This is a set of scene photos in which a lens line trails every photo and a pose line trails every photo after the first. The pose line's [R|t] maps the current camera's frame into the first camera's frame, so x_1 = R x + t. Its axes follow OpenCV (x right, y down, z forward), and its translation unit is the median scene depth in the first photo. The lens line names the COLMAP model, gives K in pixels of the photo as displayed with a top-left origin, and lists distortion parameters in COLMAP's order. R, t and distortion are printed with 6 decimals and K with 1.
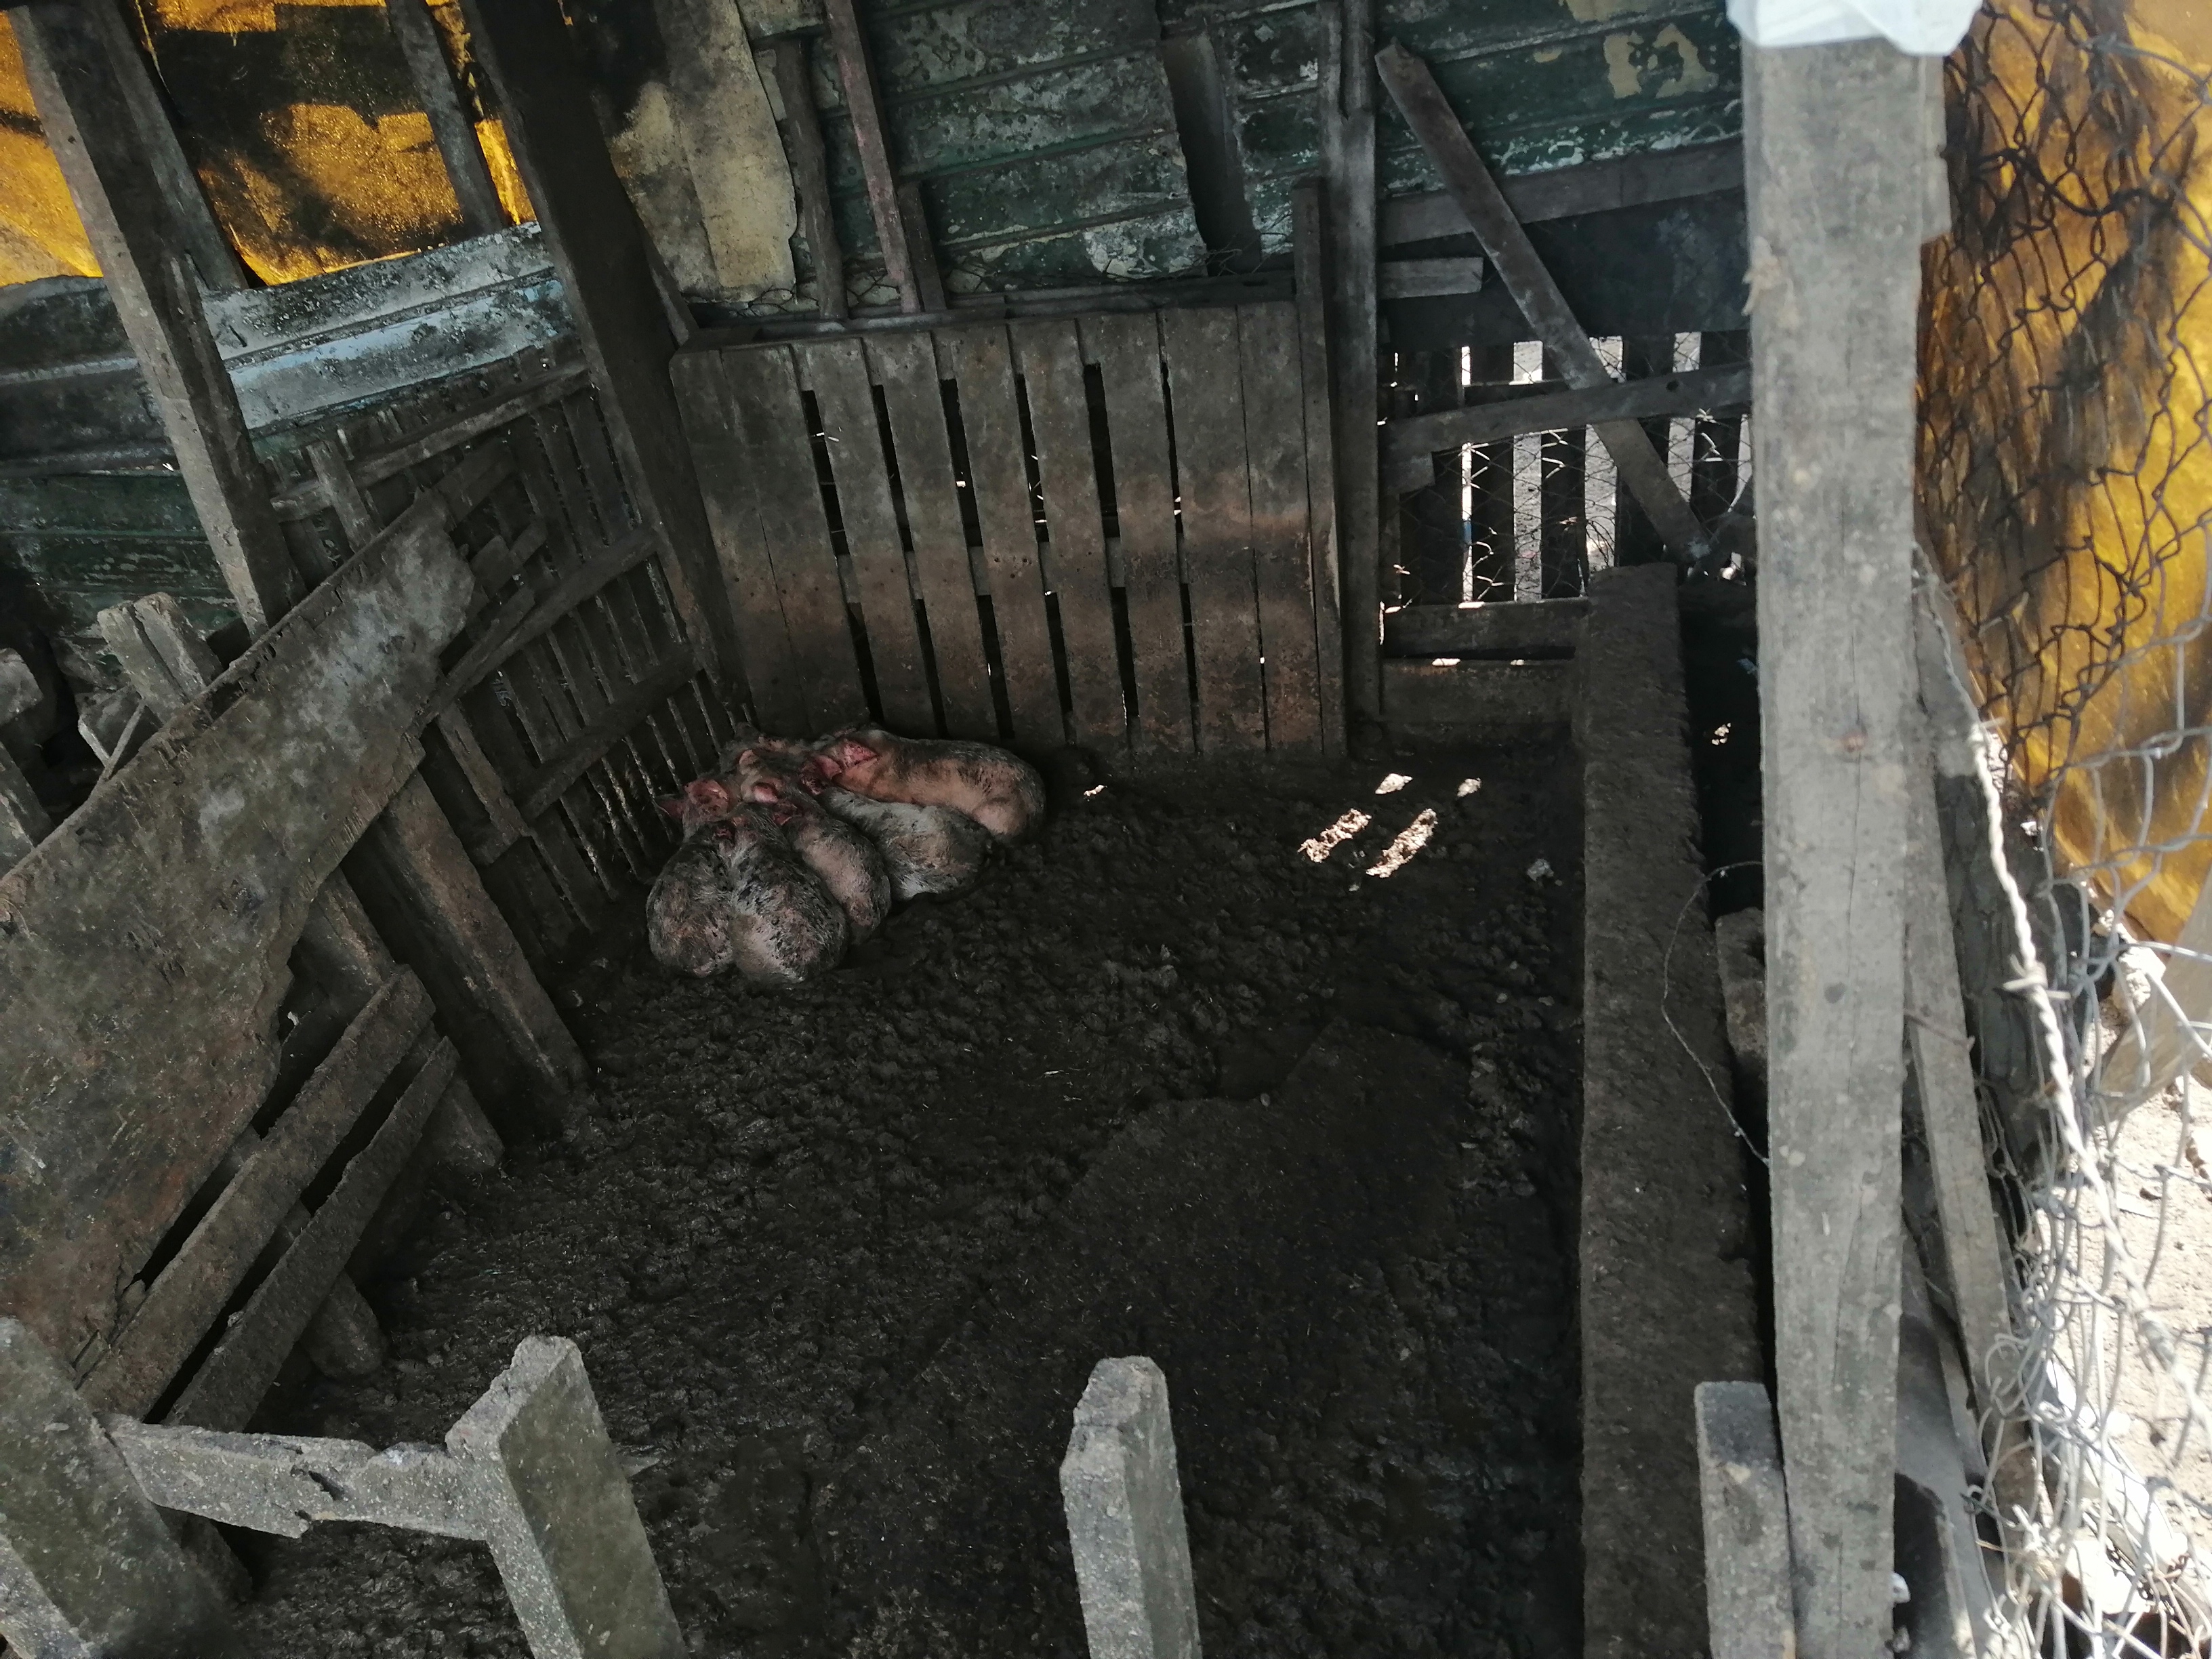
lens RADIAL K [[1730.8, 0, 1087.3], [0, 1730.8, 820.6], [0, 0, 1]] dist [-0.031615, 0.069690]
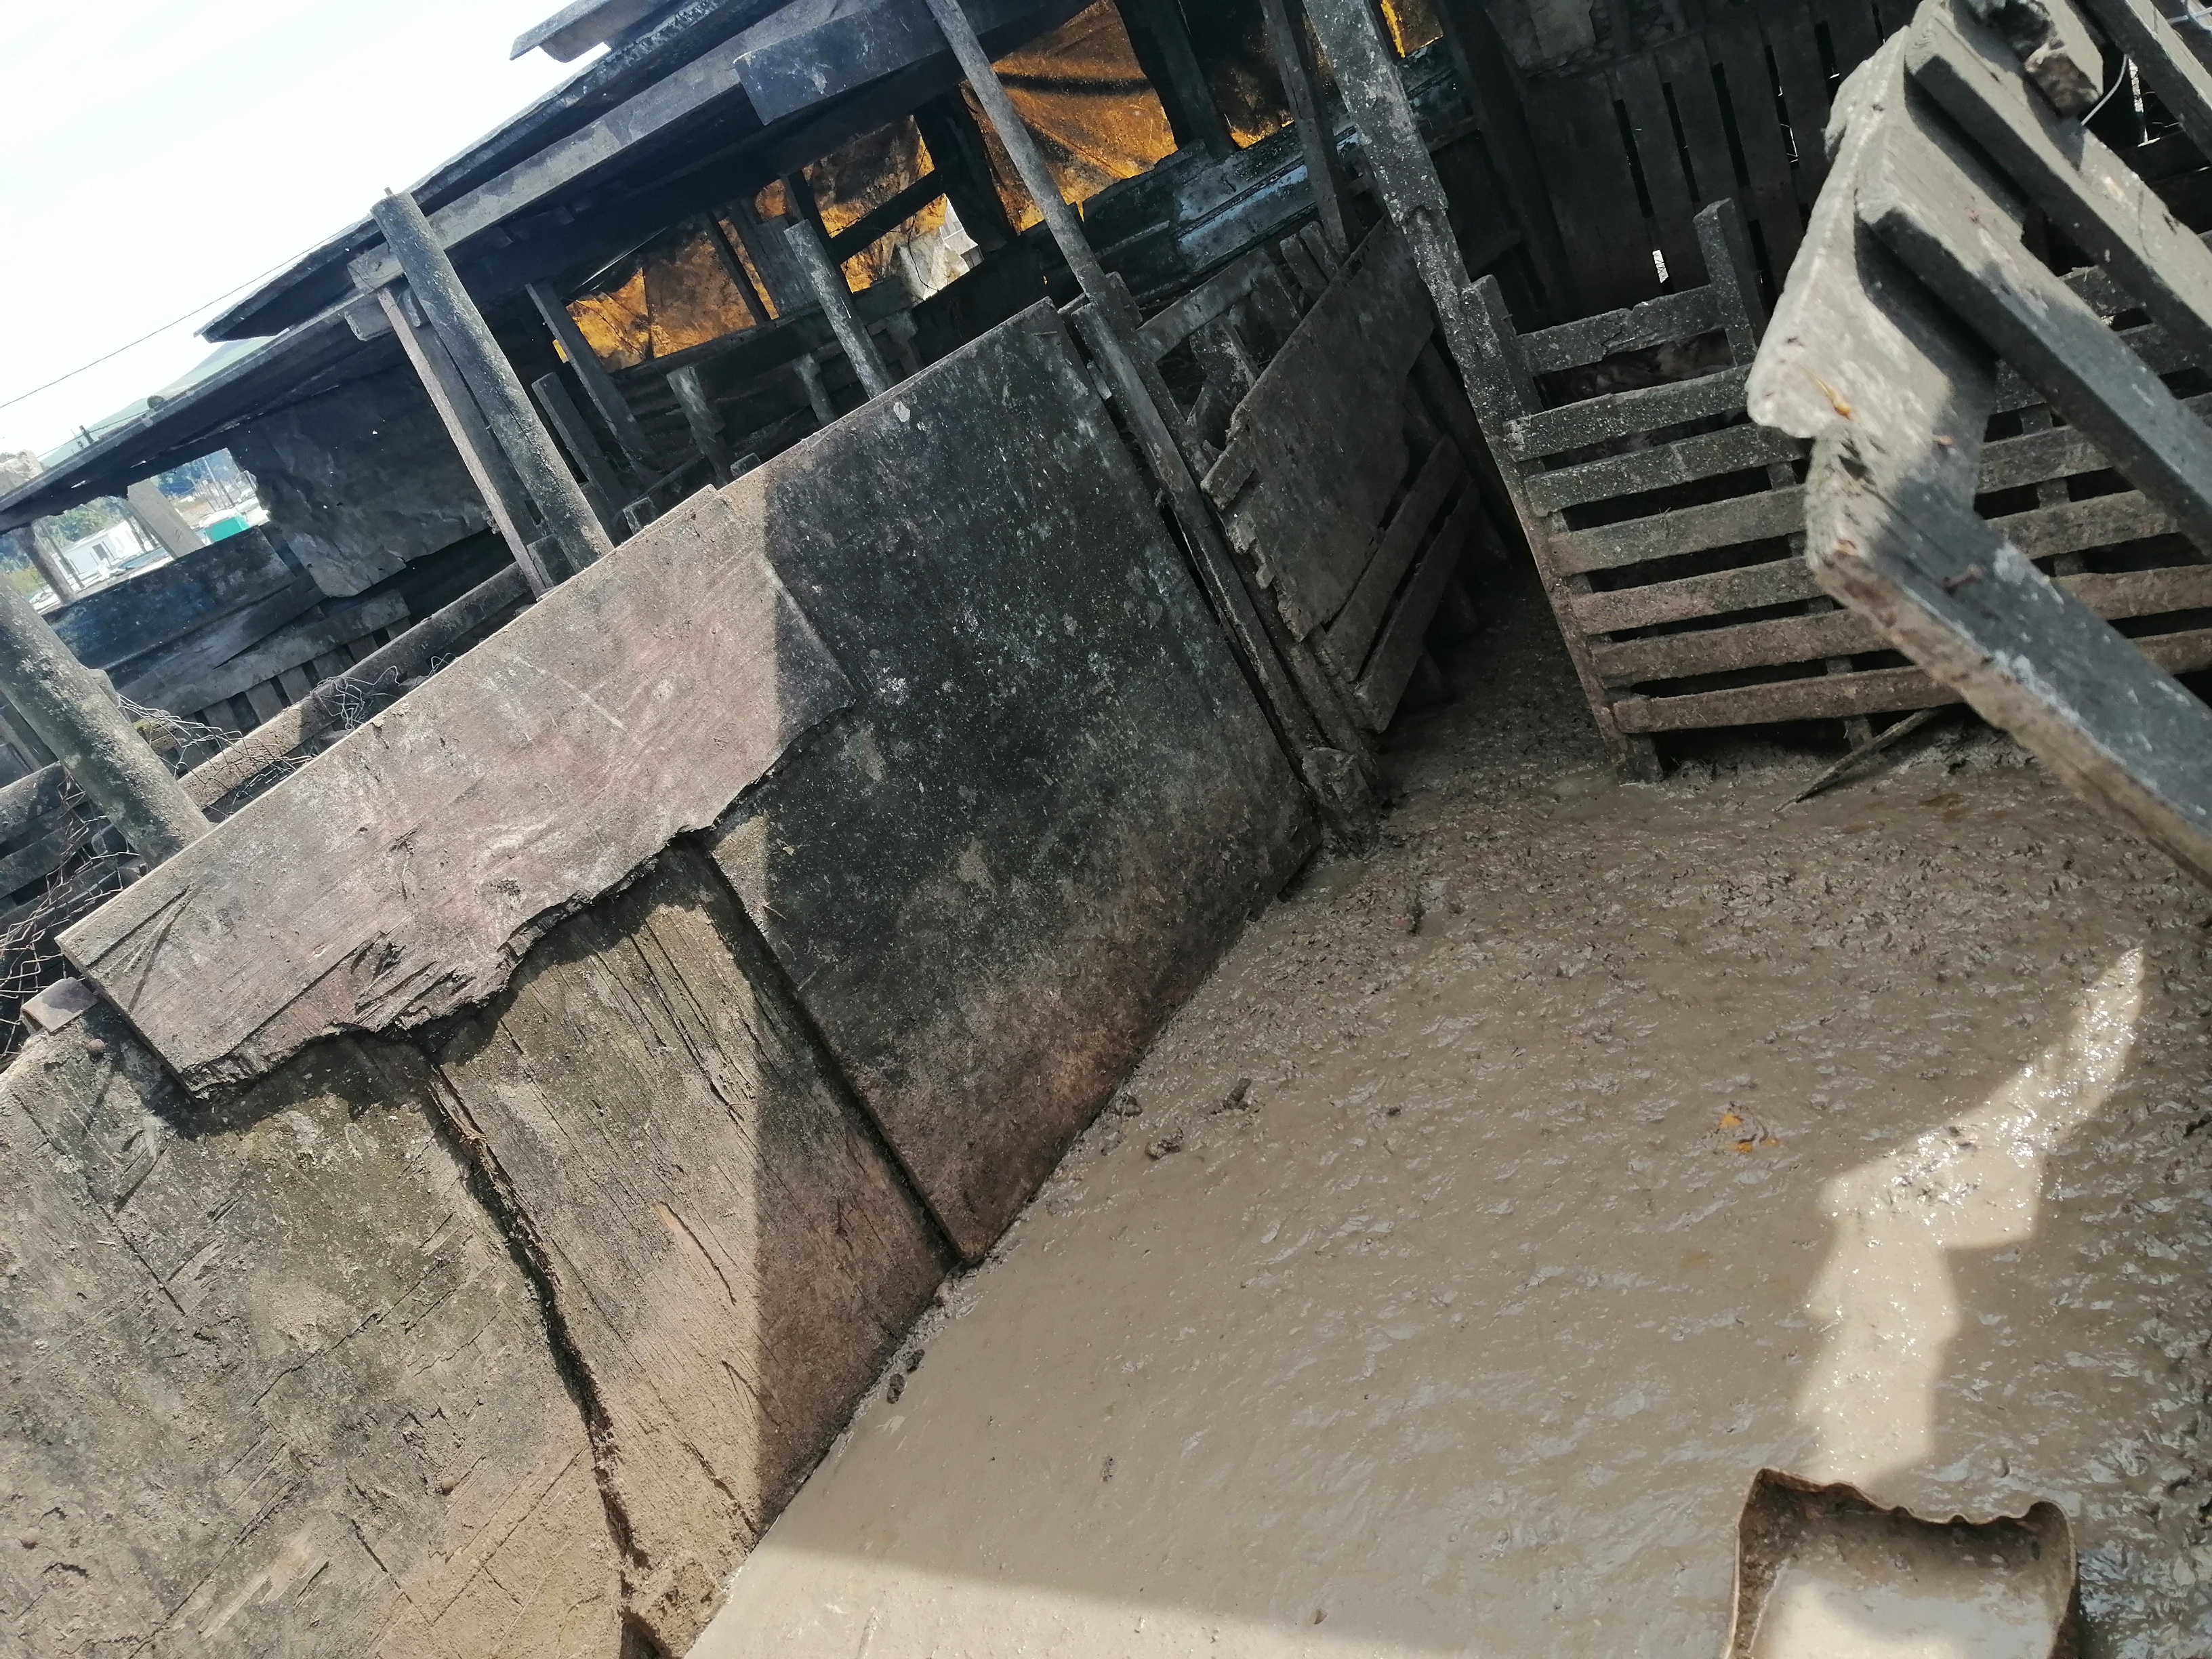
lens RADIAL K [[1730.8, 0, 1094.9], [0, 1730.8, 827.1], [0, 0, 1]] dist [-0.031615, 0.069690]
pose [[0.926099, -0.122318, -0.356901, -0.120381], [0.107220, 0.992308, -0.061868, 0.413145], [0.361724, 0.019029, 0.932091, -0.544429]]
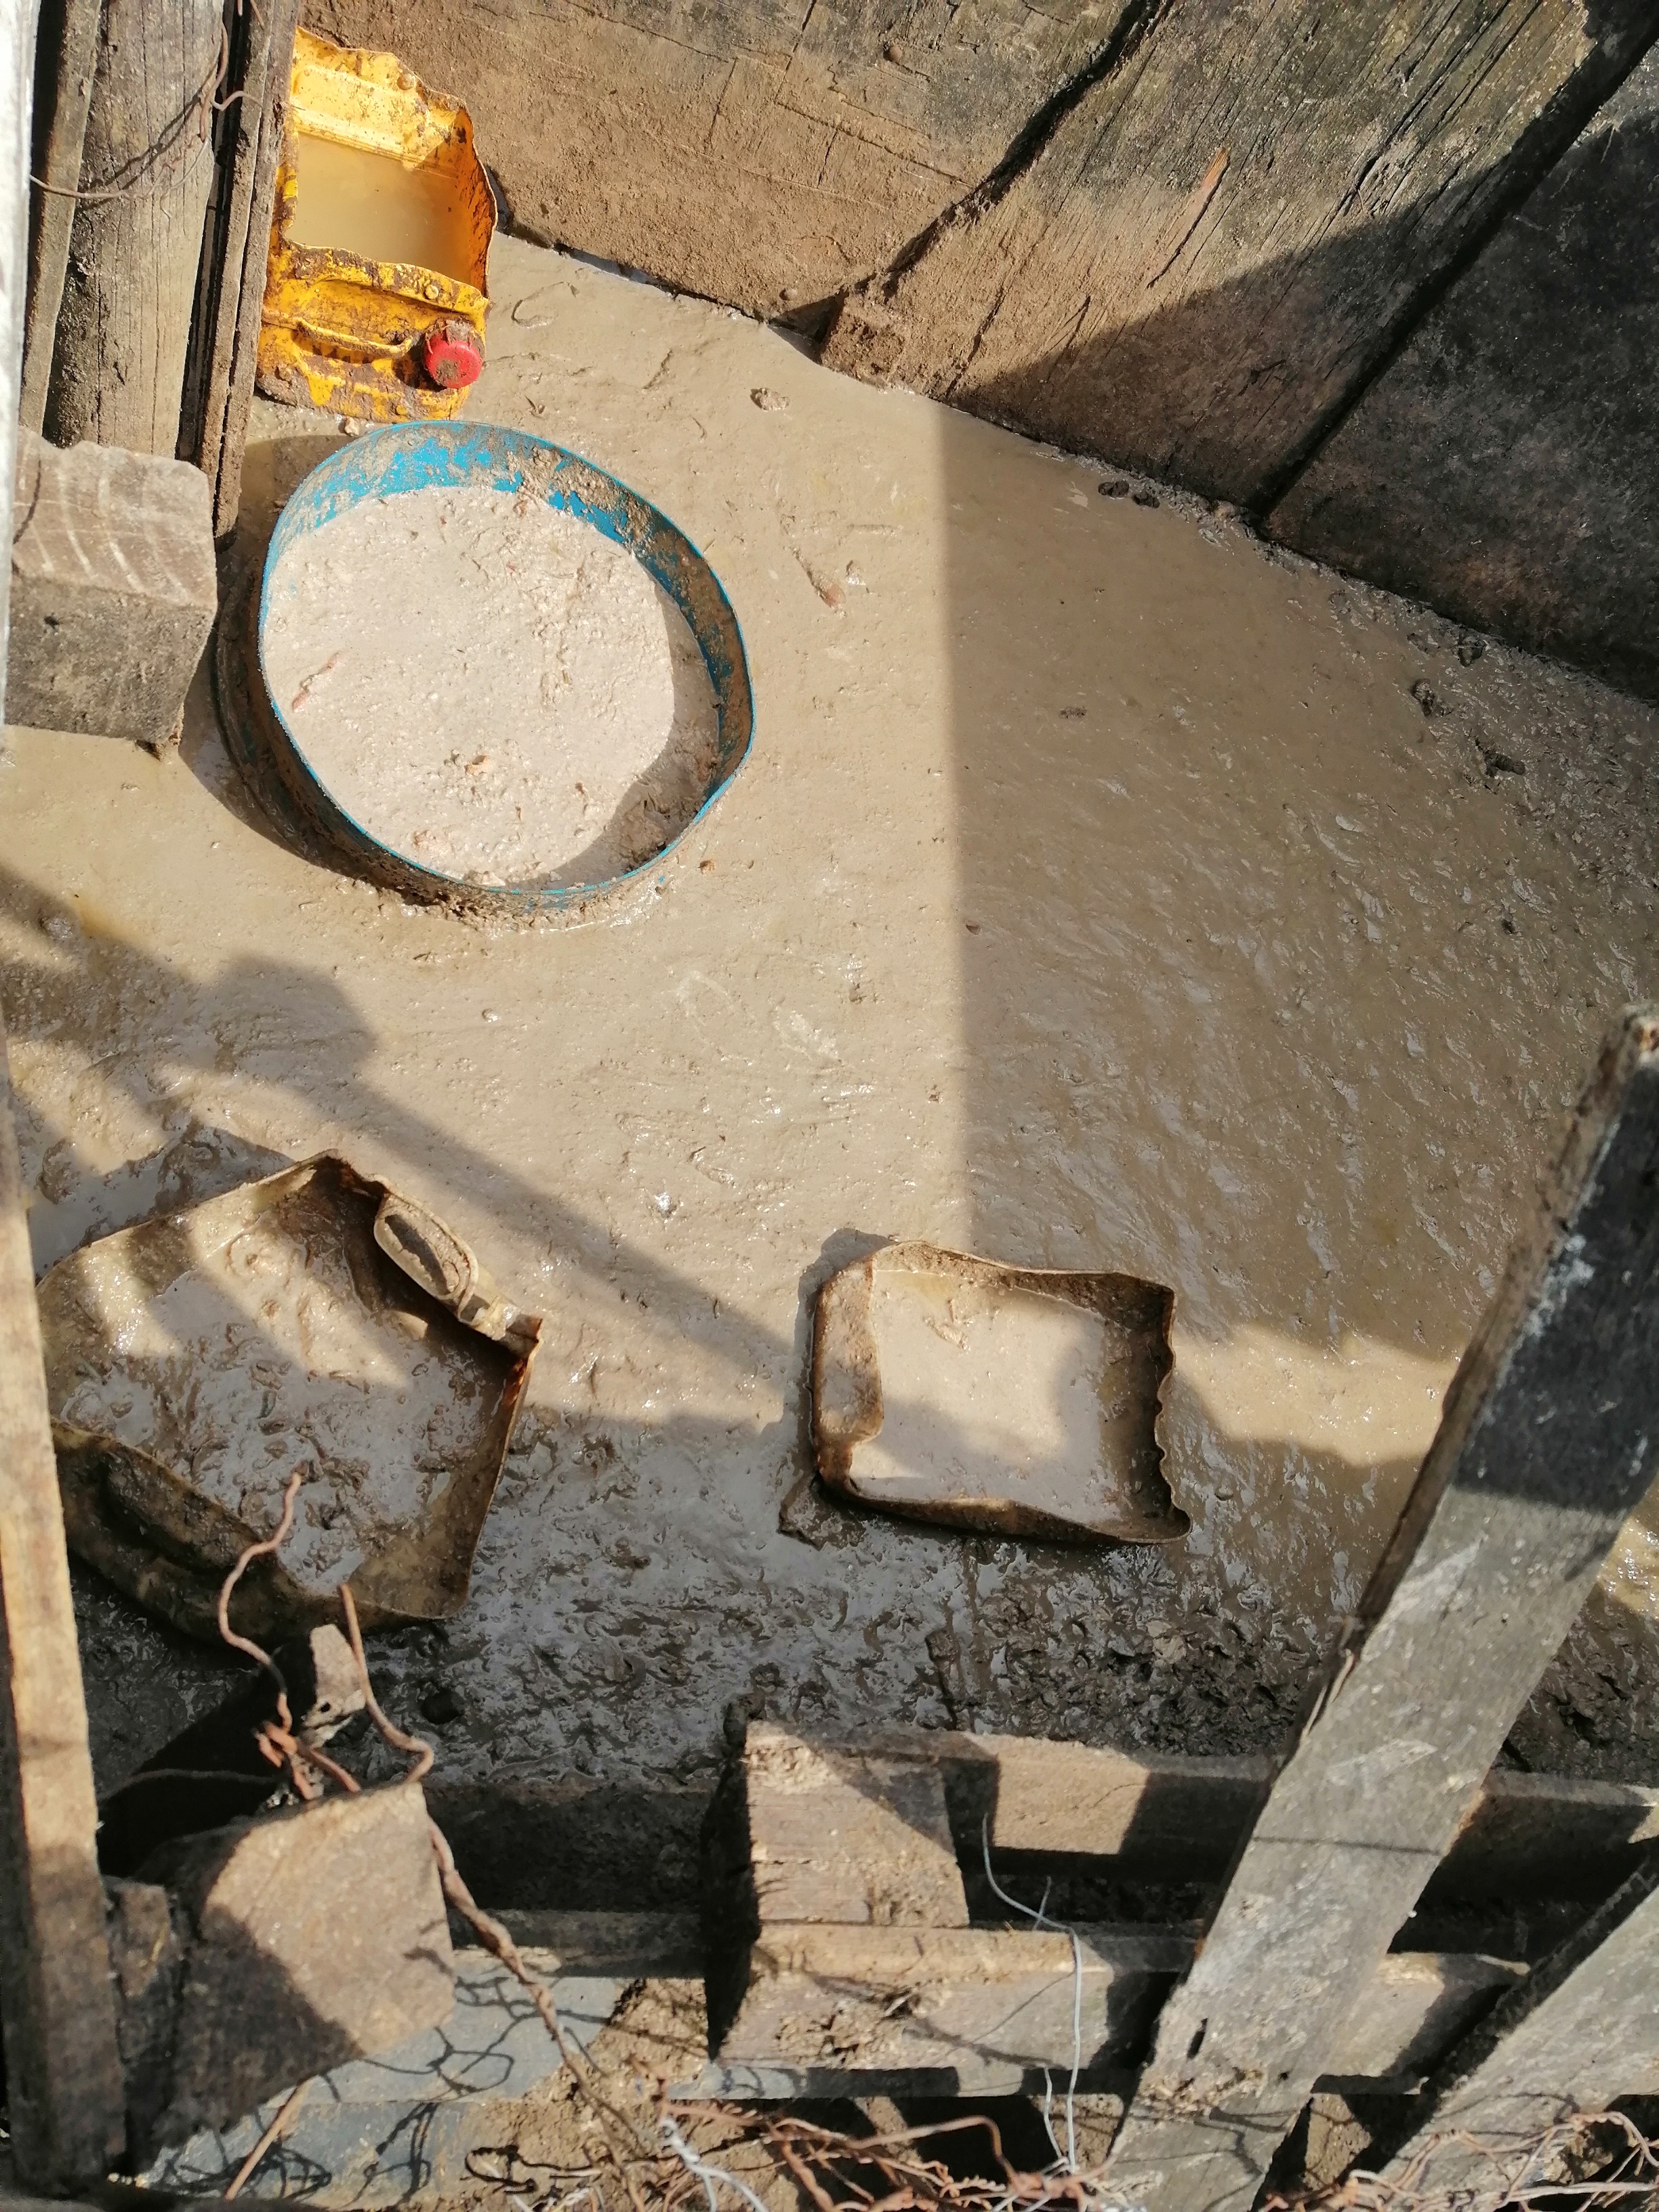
lens RADIAL K [[1730.8, 0, 834.7], [0, 1730.8, 1101.4], [0, 0, 1]] dist [-0.031615, 0.069690]
pose [[0.142110, 0.961325, -0.235923, -0.085590], [-0.812121, 0.249499, 0.527456, 0.370428], [0.565919, 0.116641, 0.816168, -0.516156]]
